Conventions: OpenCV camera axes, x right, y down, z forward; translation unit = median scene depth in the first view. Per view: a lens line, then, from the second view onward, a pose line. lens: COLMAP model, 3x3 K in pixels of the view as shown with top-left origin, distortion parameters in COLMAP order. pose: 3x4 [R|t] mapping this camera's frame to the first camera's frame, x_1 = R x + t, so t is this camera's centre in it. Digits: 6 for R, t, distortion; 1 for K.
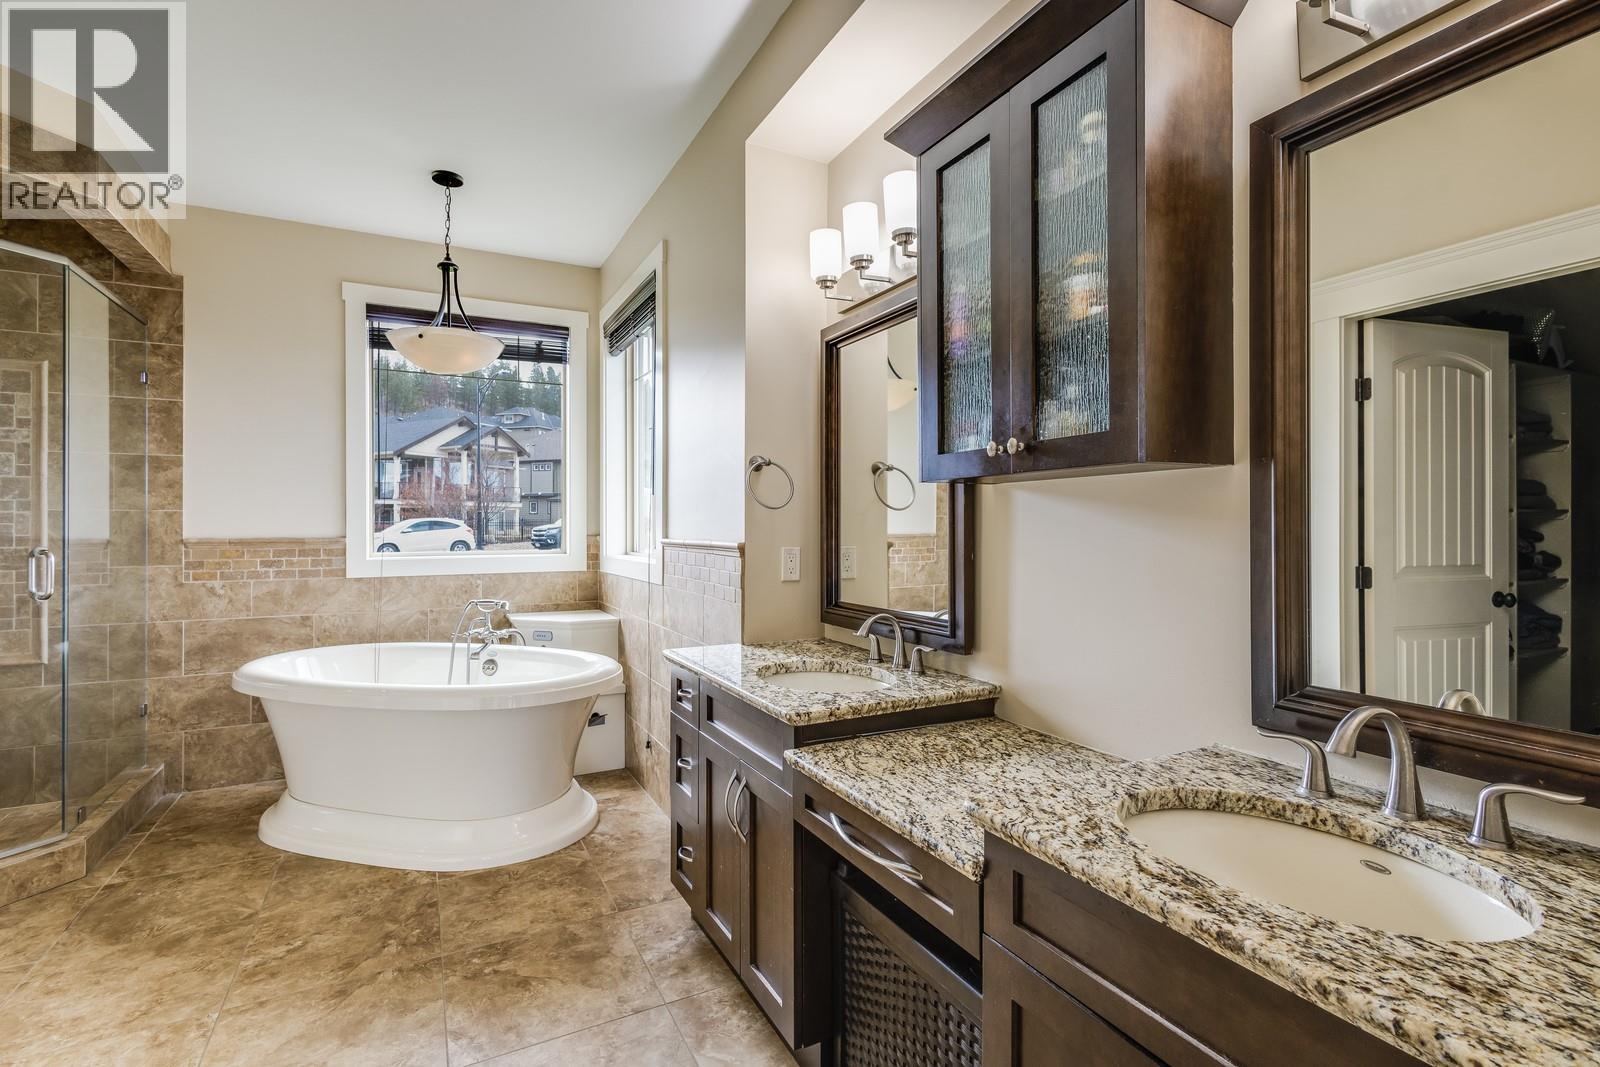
lens RADIAL K [[738.6, 0, 797.2], [0, 738.6, 524.7], [0, 0, 1]] dist [0.009938, -0.001686]
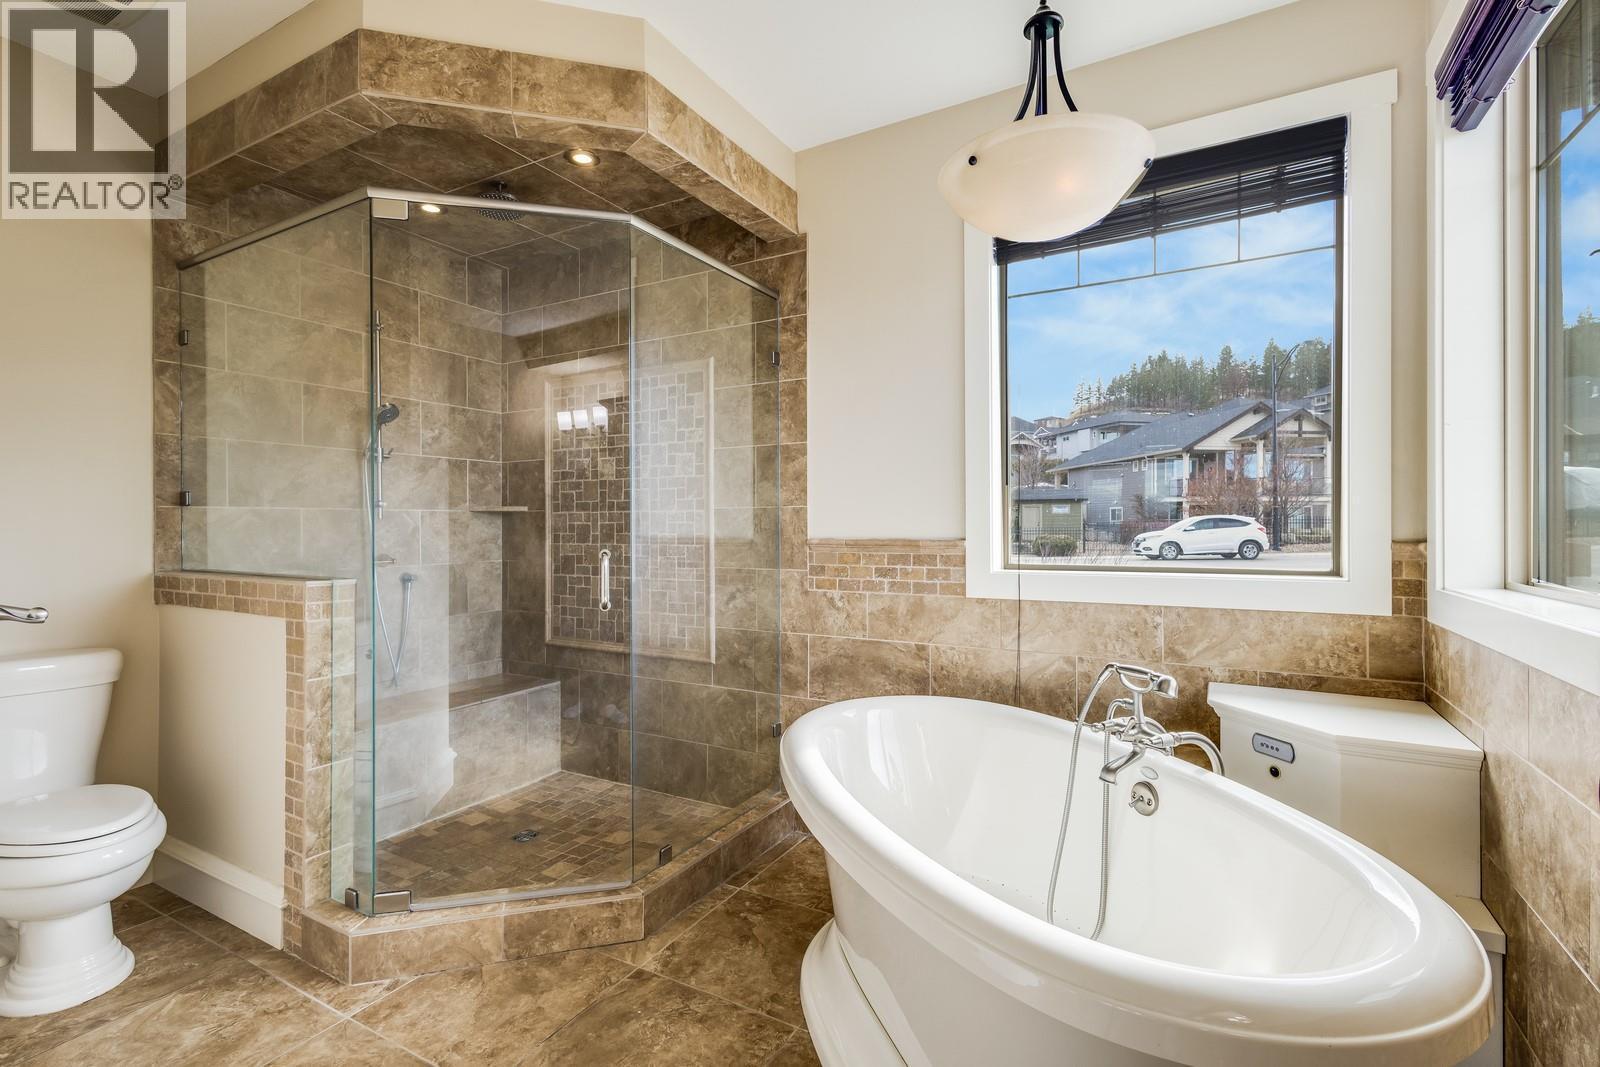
lens RADIAL K [[738.6, 0, 797.2], [0, 738.6, 524.7], [0, 0, 1]] dist [0.009938, -0.001686]
pose [[0.550814, -0.001972, -0.834626, -0.117634], [0.004260, 0.999991, 0.000449, 0.001955], [0.834617, -0.003803, 0.550817, 0.509181]]
